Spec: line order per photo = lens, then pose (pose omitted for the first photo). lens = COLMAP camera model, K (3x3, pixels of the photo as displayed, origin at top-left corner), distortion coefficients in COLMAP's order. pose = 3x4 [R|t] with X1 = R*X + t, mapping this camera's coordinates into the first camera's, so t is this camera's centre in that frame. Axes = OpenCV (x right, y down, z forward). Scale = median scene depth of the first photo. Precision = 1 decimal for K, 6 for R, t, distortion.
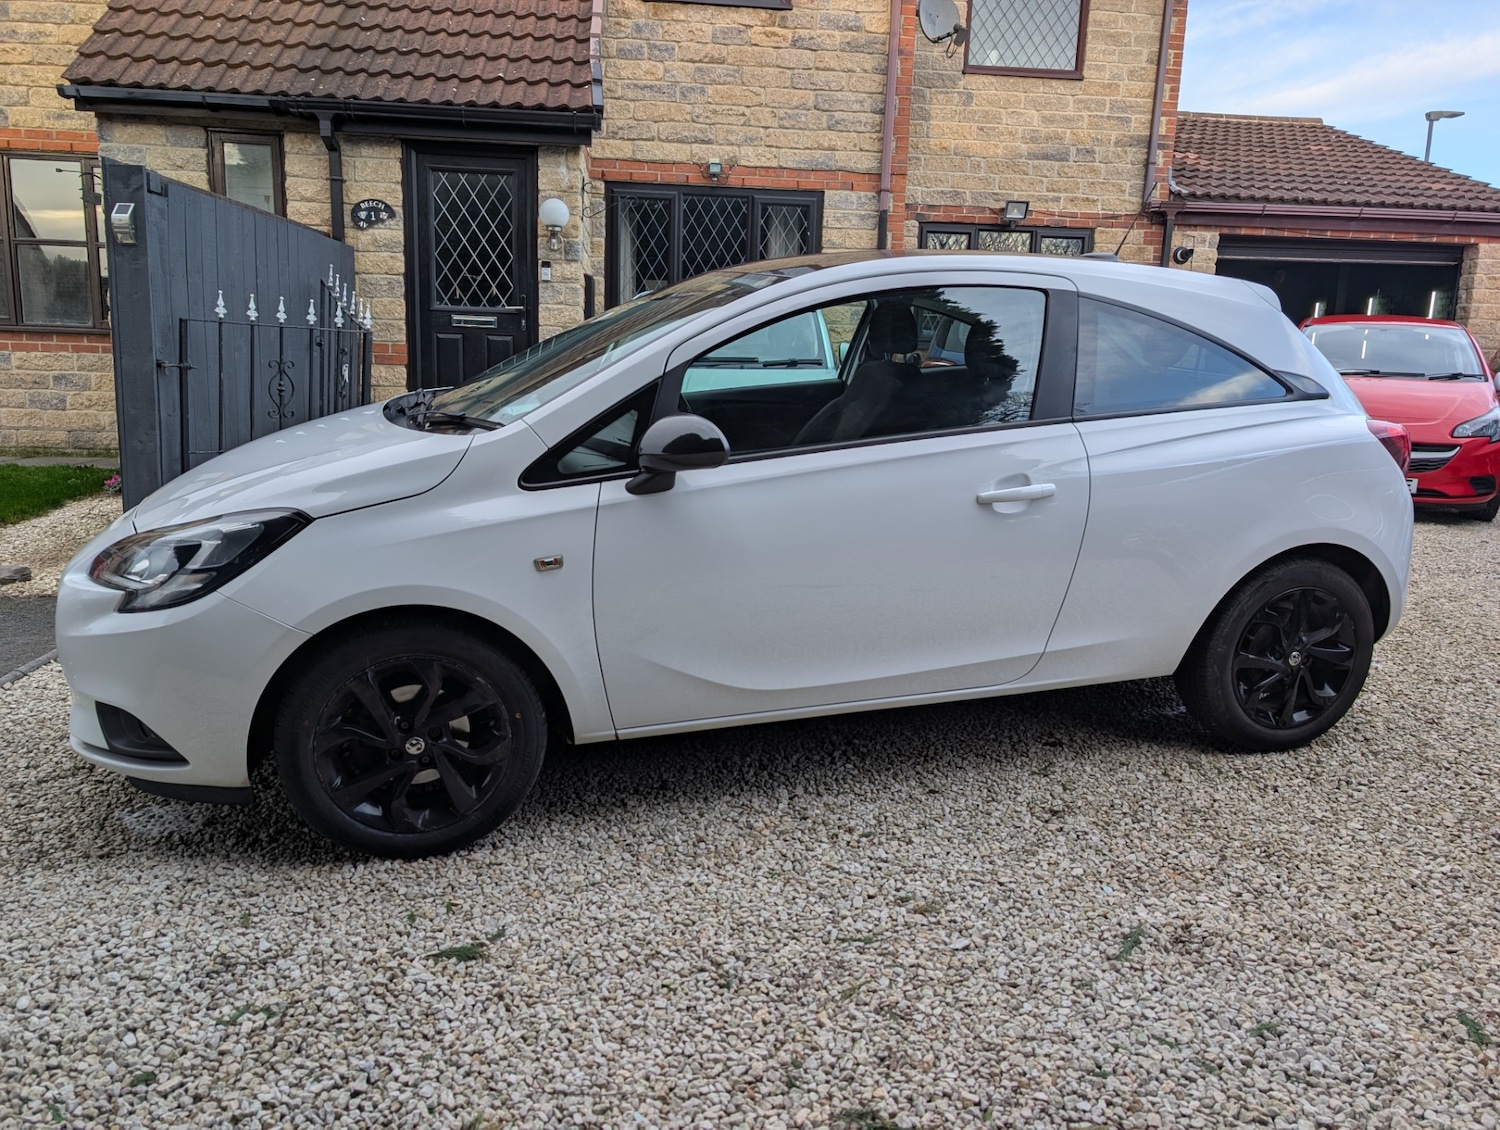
lens RADIAL K [[1079.0, 0, 761.6], [0, 1079.0, 558.1], [0, 0, 1]] dist [0.019547, -0.013034]
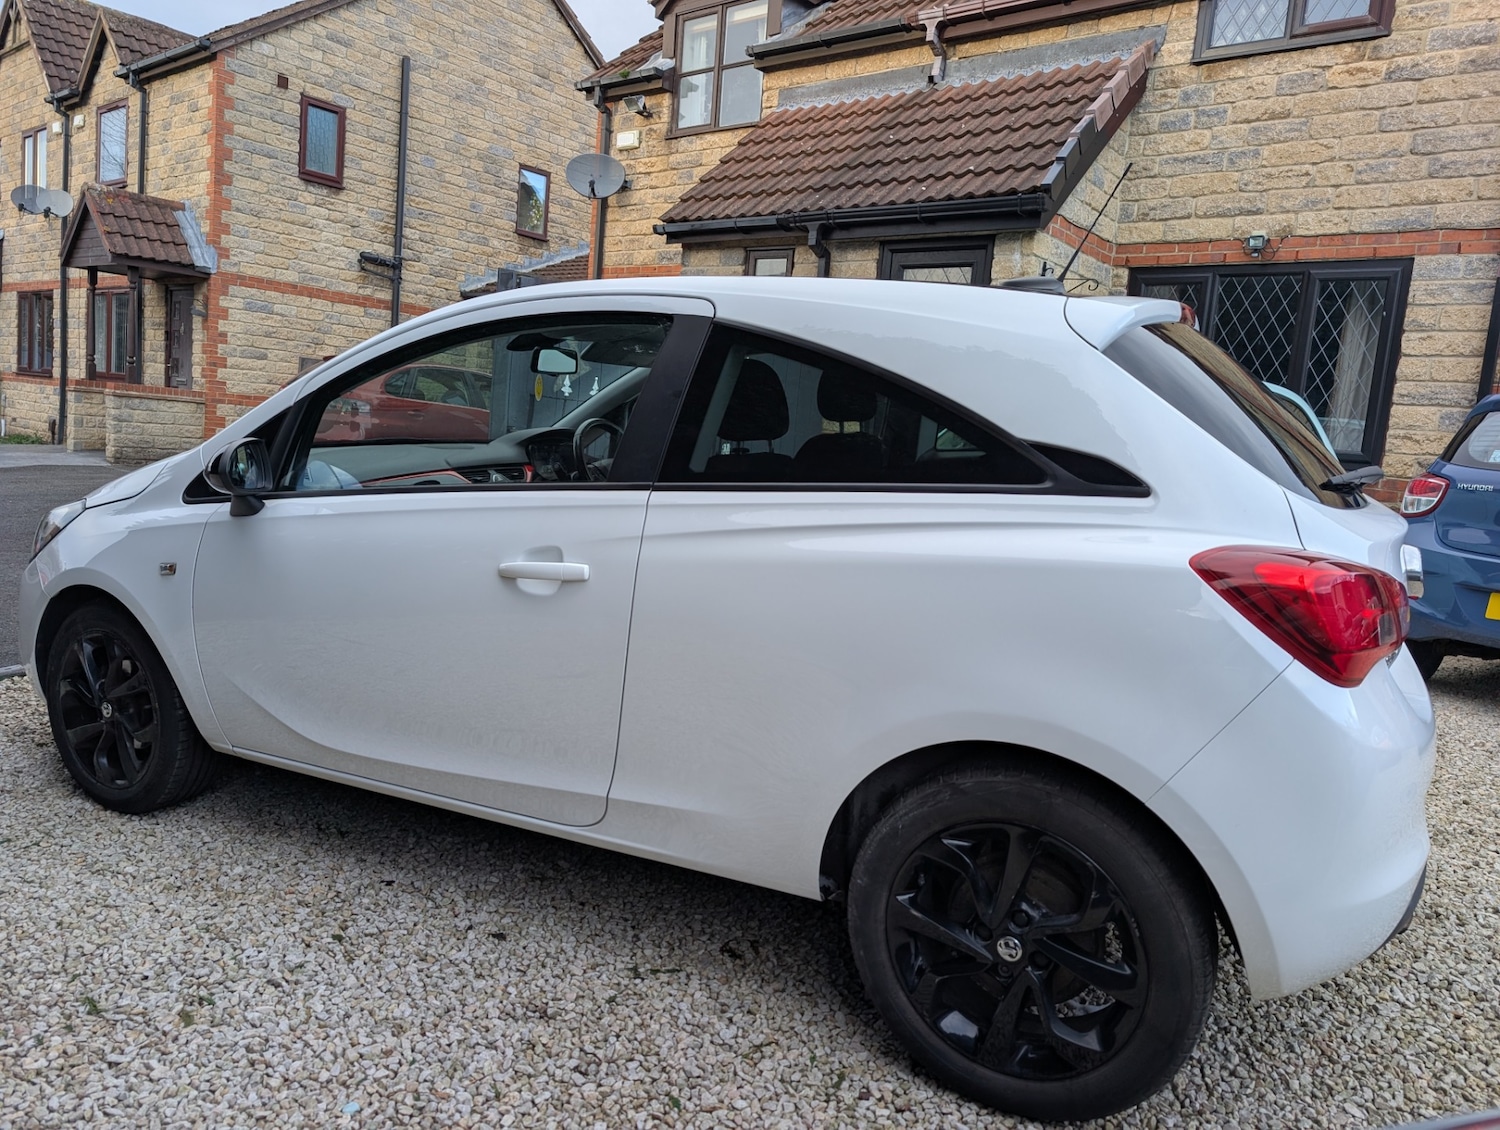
lens RADIAL K [[1079.0, 0, 756.0], [0, 1079.0, 560.3], [0, 0, 1]] dist [0.019547, -0.013034]
pose [[0.707522, 0.111082, -0.697906, 0.333863], [-0.185959, 0.982029, -0.032216, -0.026716], [0.681786, 0.152575, 0.715464, 0.209488]]
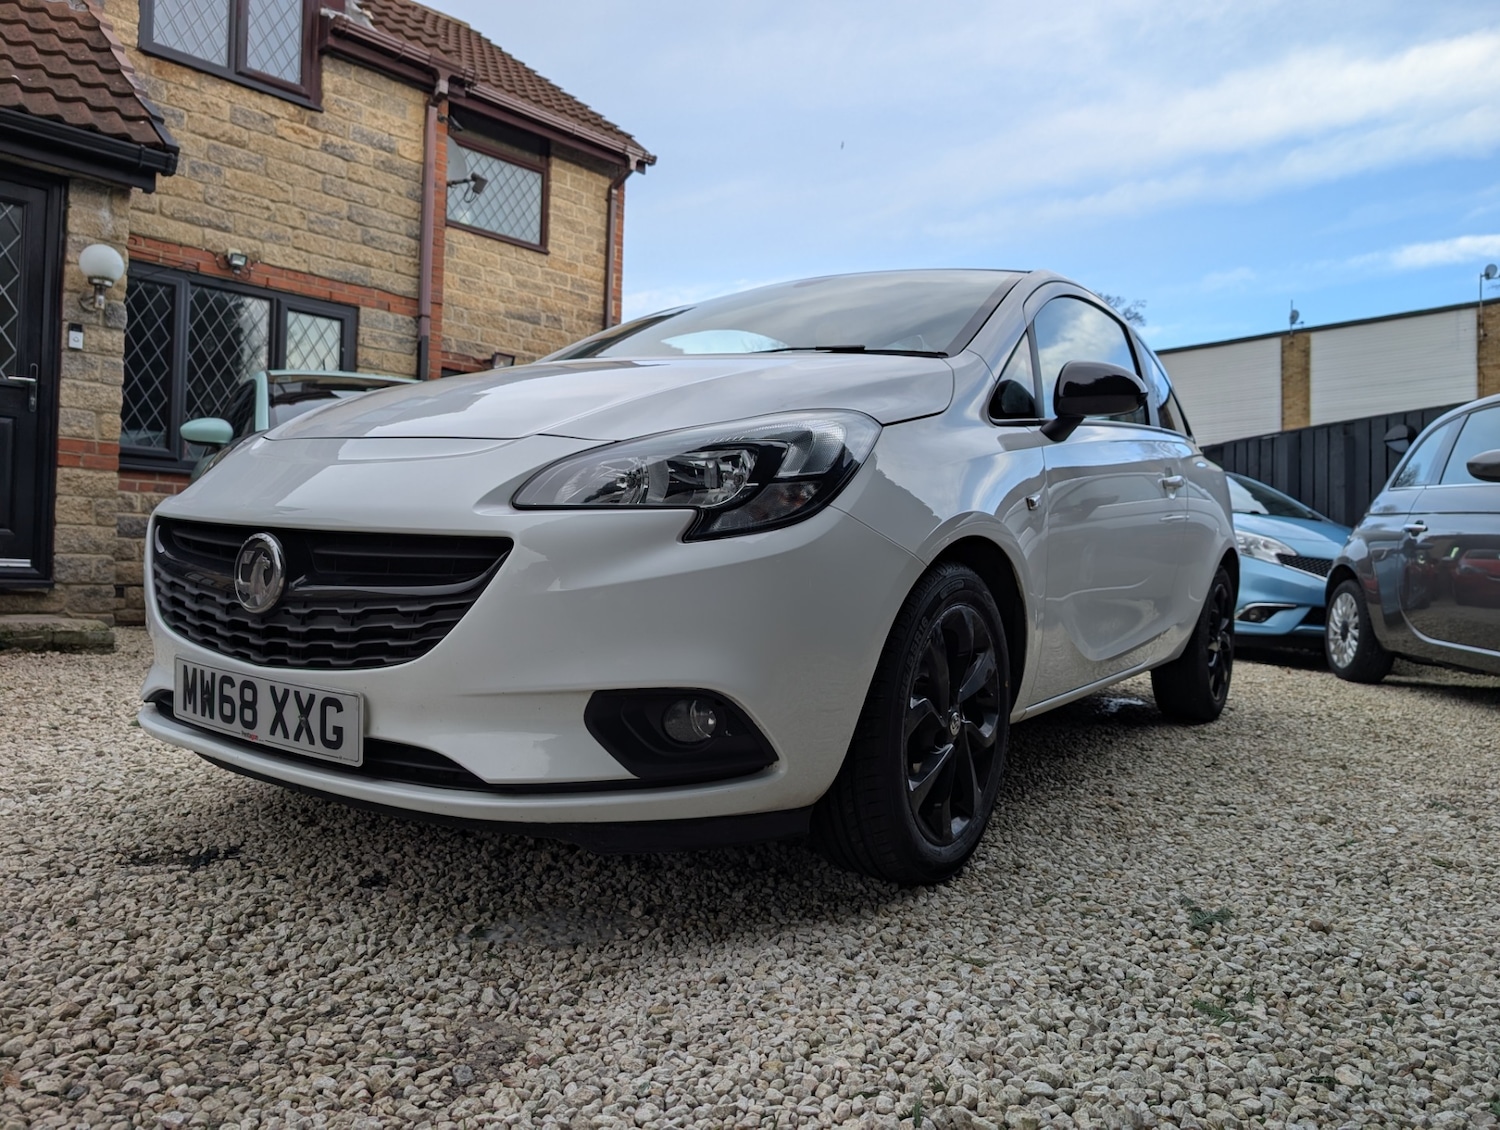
lens RADIAL K [[1079.0, 0, 764.7], [0, 1079.0, 563.3], [0, 0, 1]] dist [0.019547, -0.013034]
pose [[0.761885, 0.002615, 0.647707, -0.319699], [0.118714, 0.982489, -0.143608, 0.052841], [-0.636741, 0.186305, 0.748233, 0.162547]]
